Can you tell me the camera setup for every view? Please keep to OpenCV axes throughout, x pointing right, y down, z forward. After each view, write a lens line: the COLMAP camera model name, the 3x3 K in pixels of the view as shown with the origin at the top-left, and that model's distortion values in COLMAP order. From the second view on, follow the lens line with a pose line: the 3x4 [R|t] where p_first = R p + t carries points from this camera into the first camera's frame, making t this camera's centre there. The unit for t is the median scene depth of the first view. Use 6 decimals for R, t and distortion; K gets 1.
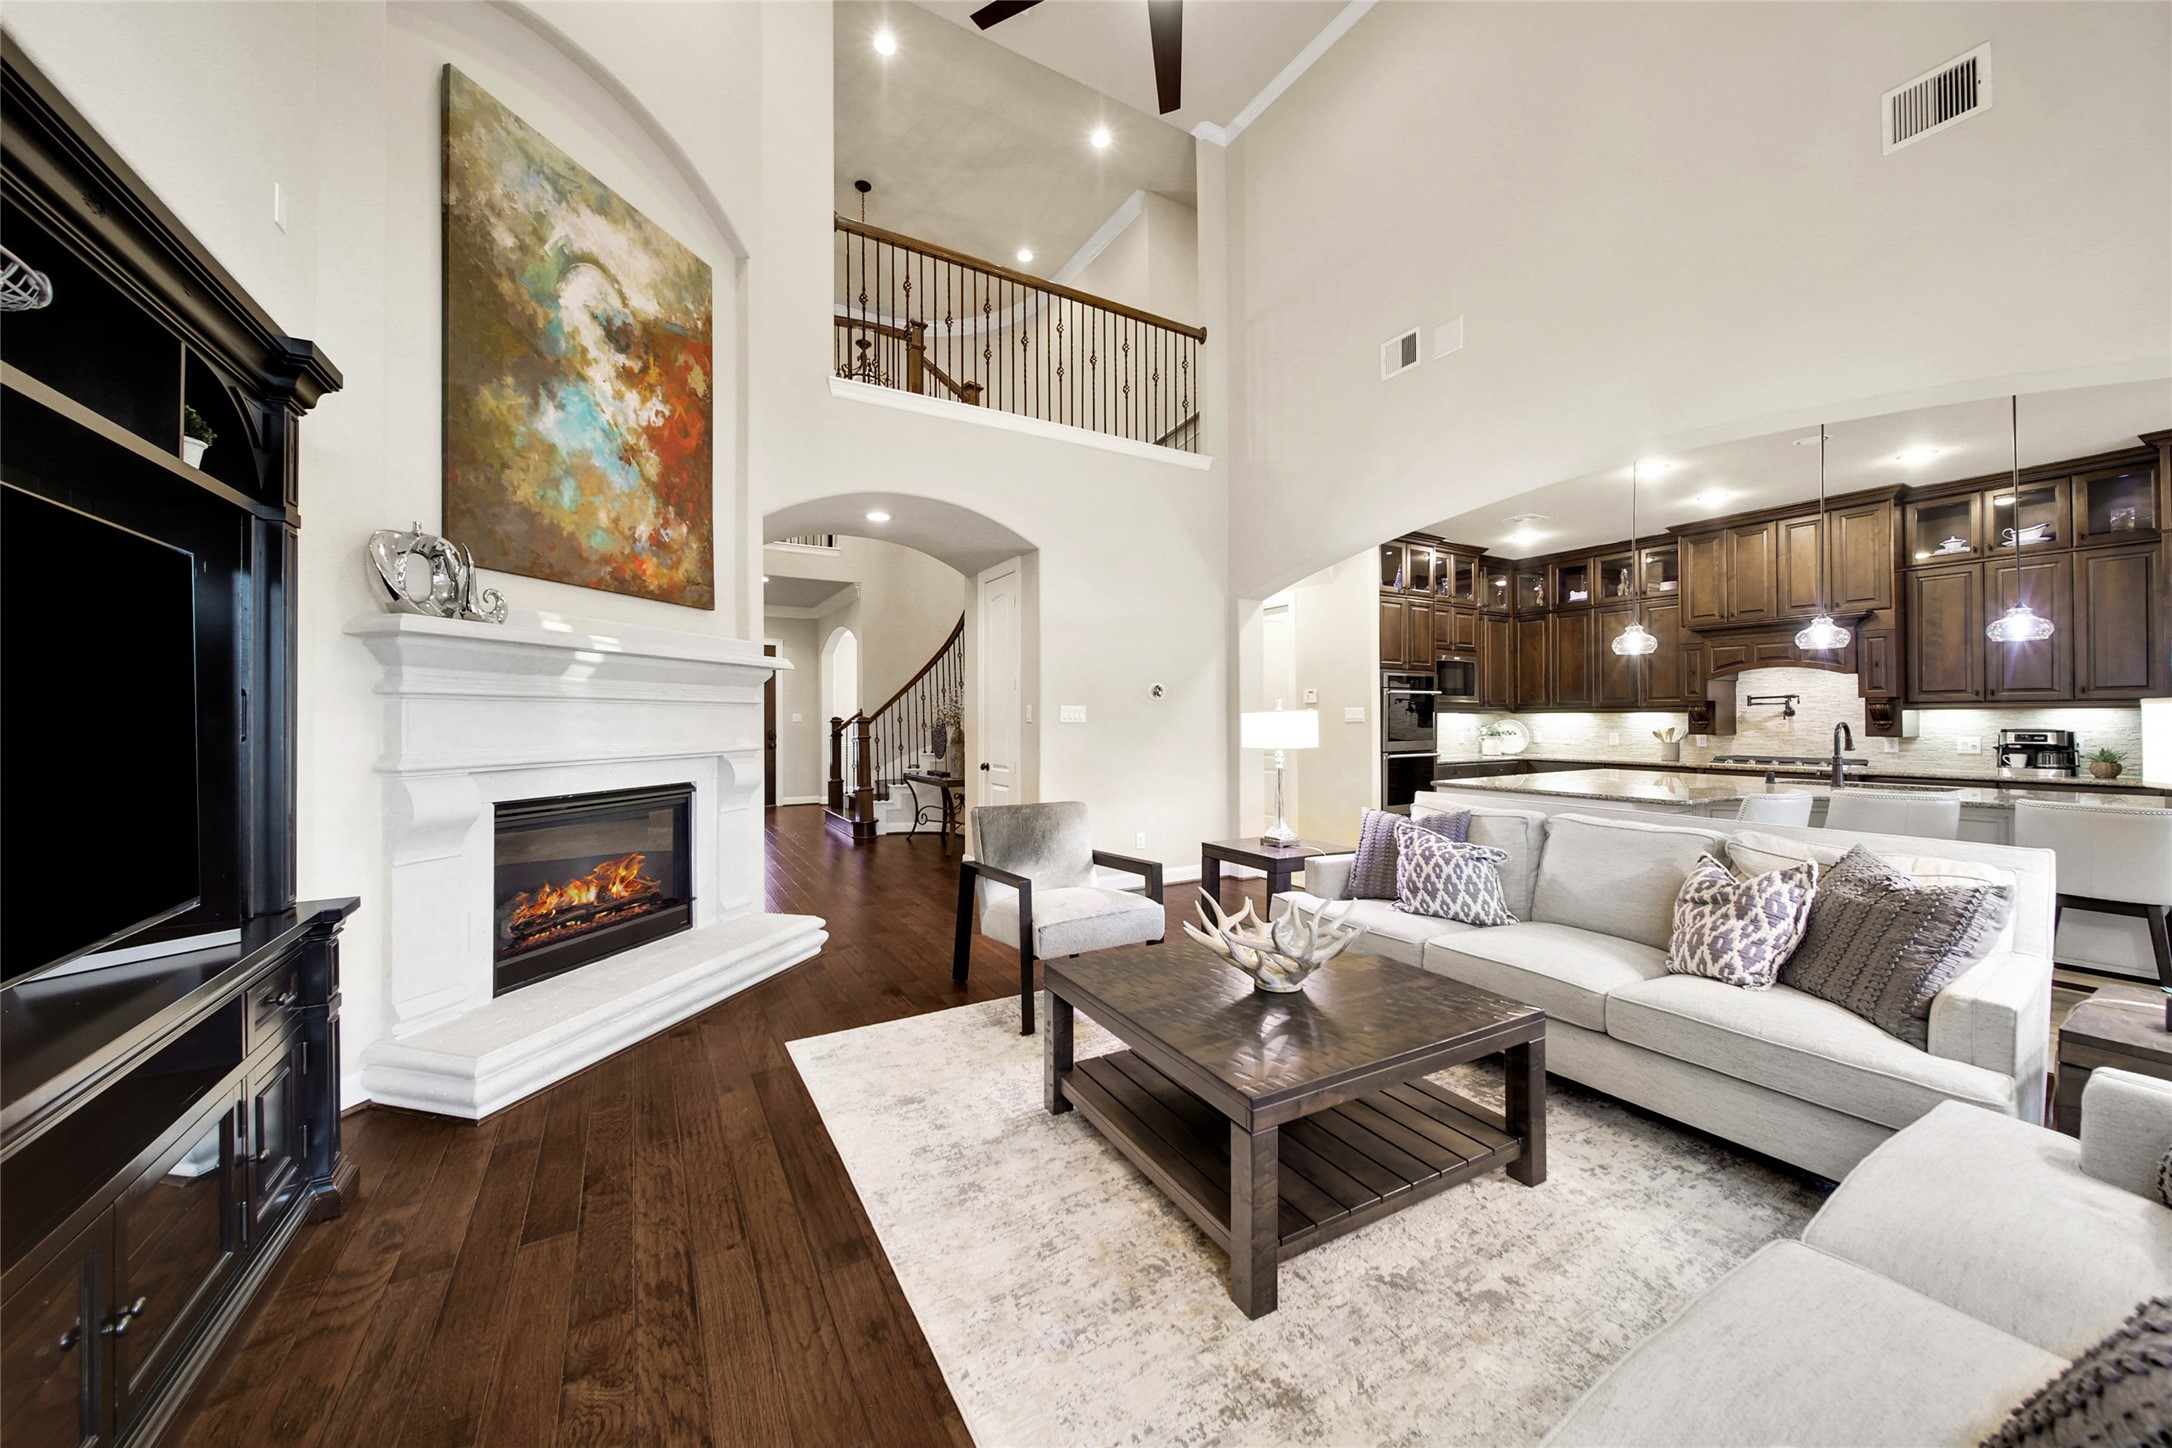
lens RADIAL K [[777.8, 0, 1095.1], [0, 777.8, 717.8], [0, 0, 1]] dist [-0.000113, -0.002333]
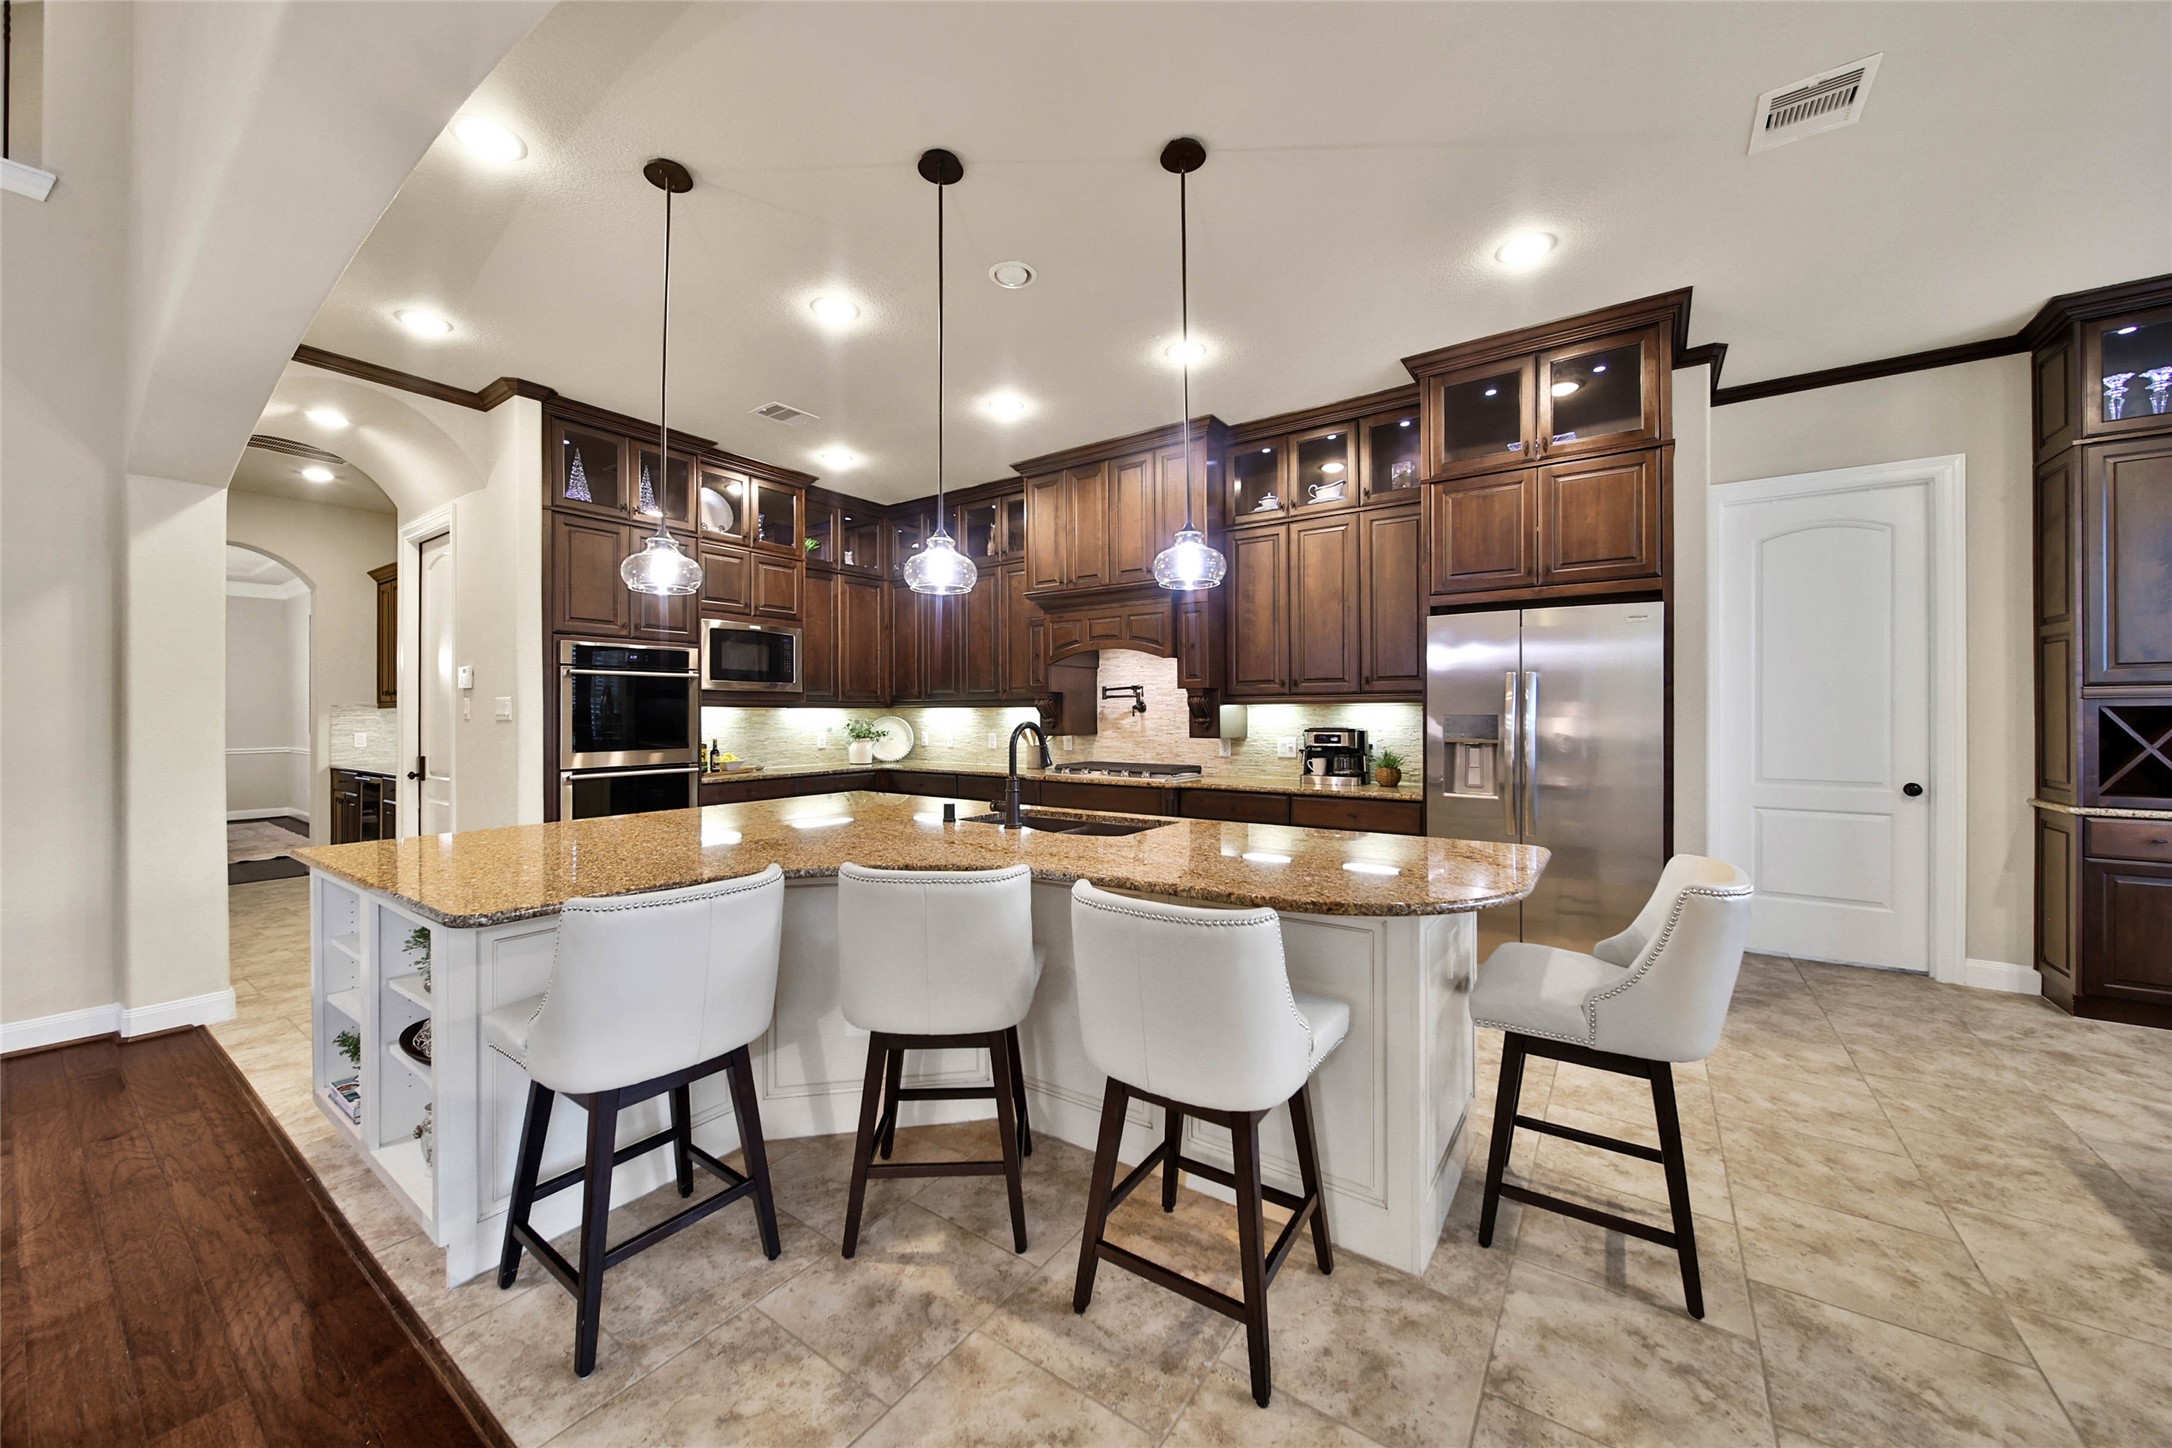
lens RADIAL K [[777.8, 0, 1082.6], [0, 777.8, 710.2], [0, 0, 1]] dist [-0.000113, -0.002333]
pose [[0.912635, 0.003866, 0.408757, 0.643028], [-0.001567, 0.999981, -0.005959, 0.000946], [-0.408772, 0.004798, 0.912624, 0.357182]]
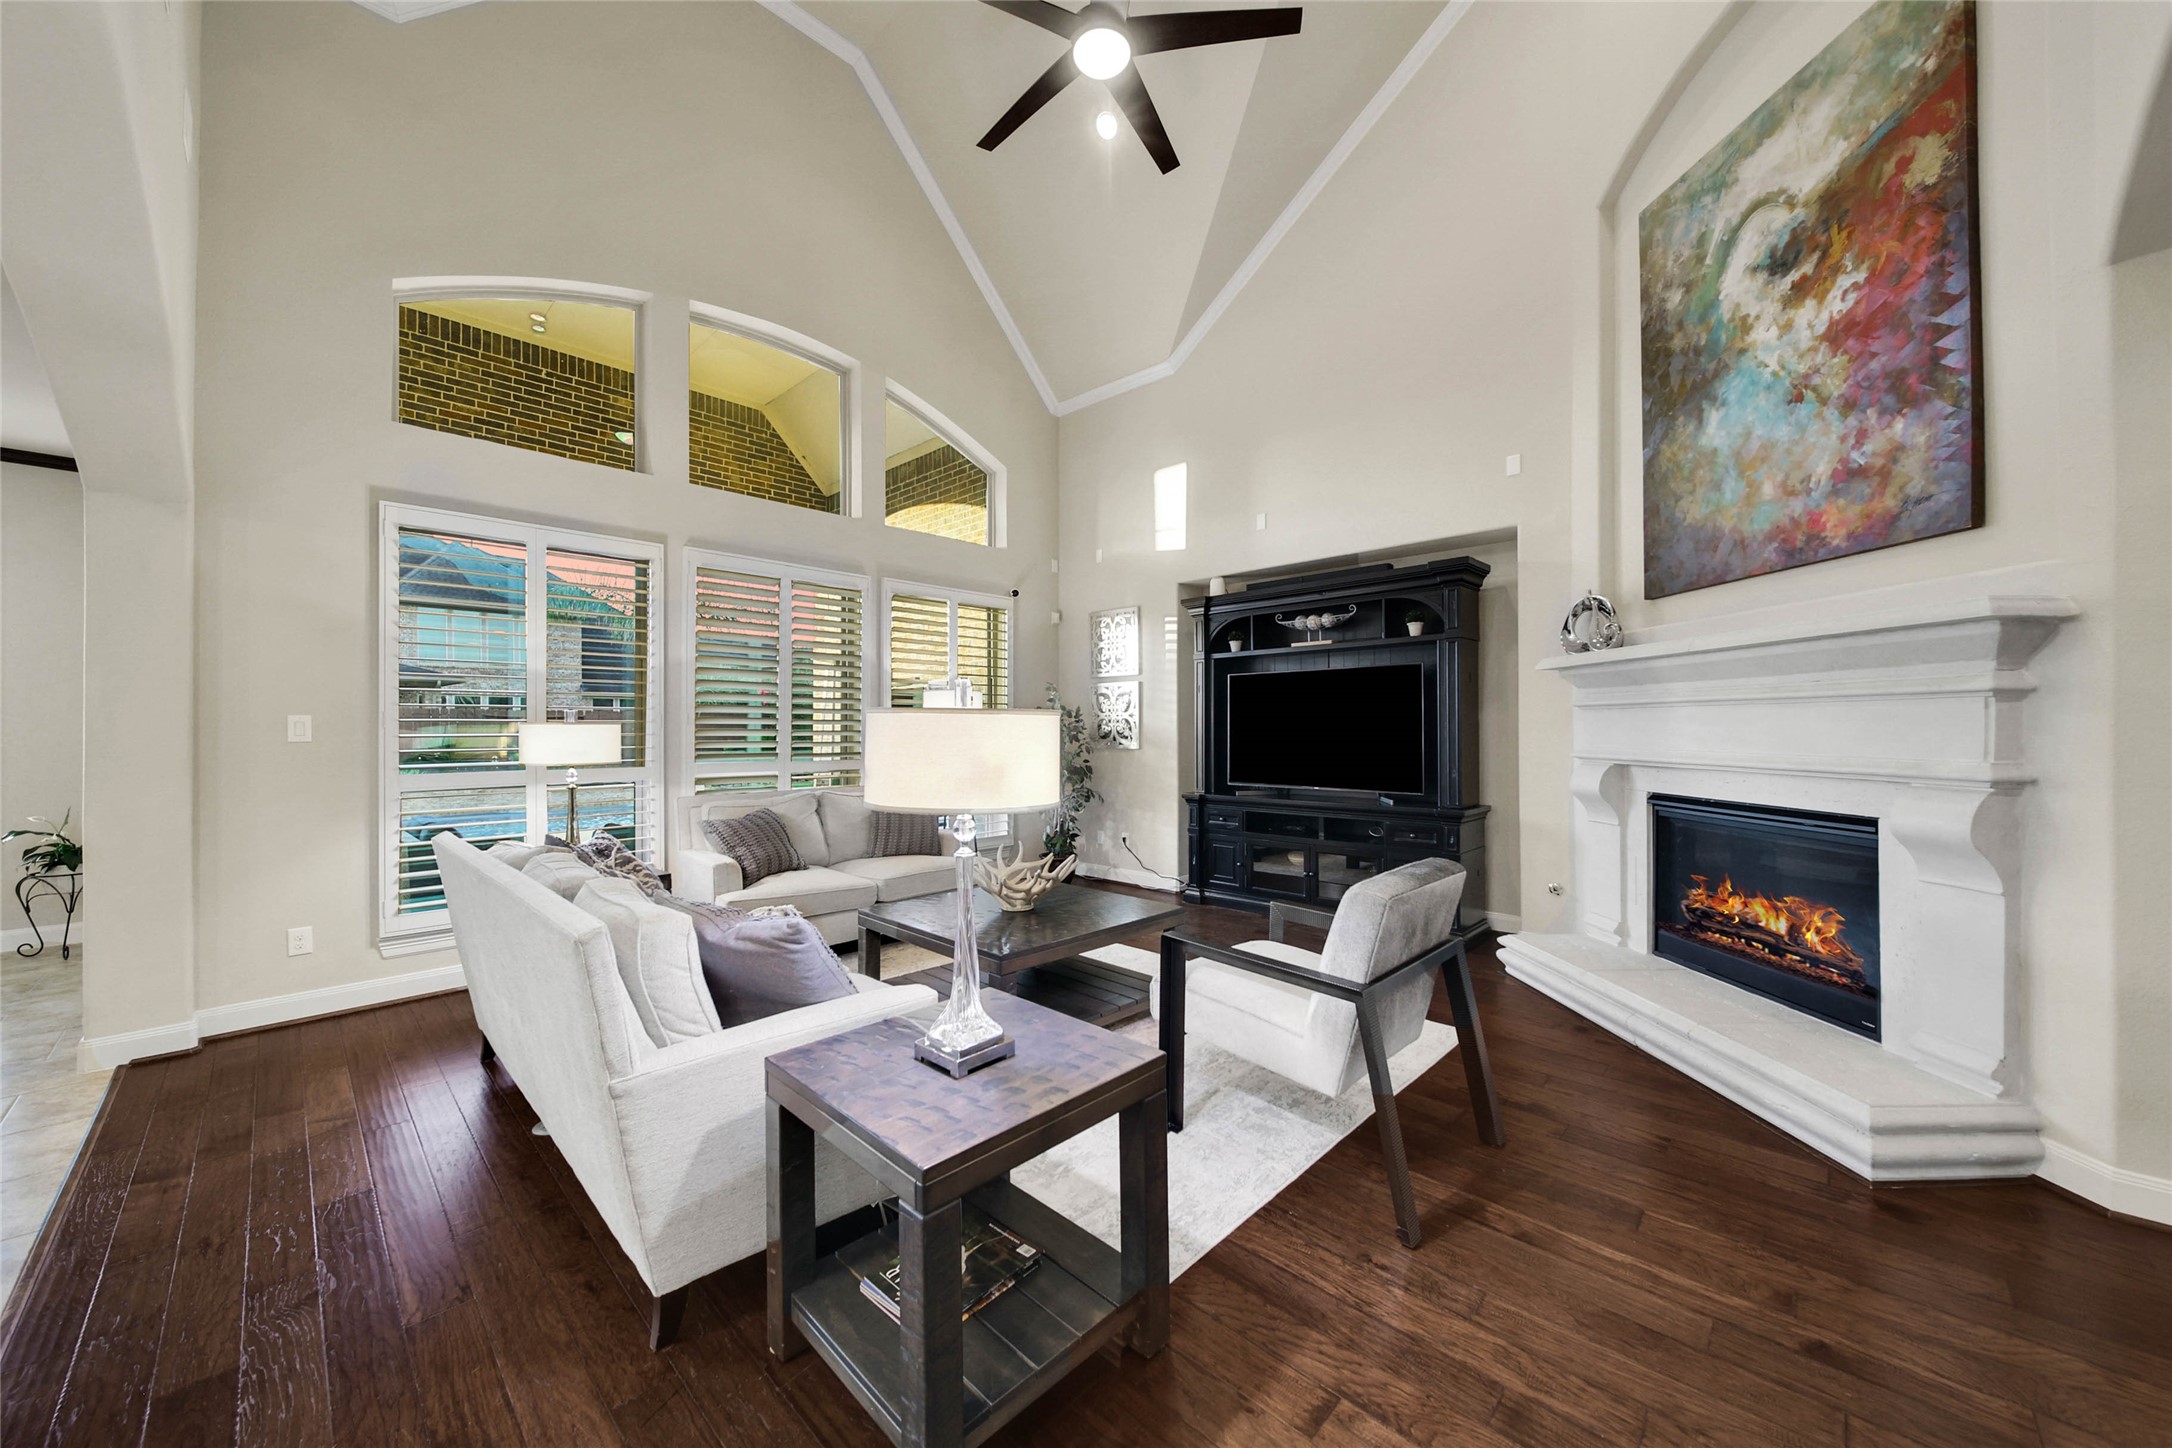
lens RADIAL K [[777.8, 0, 1094.2], [0, 777.8, 722.6], [0, 0, 1]] dist [-0.000113, -0.002333]
pose [[-0.963516, 0.006588, -0.267570, 0.216992], [0.008621, 0.999942, -0.006423, 0.000715], [0.267512, -0.008495, -0.963517, 1.101468]]
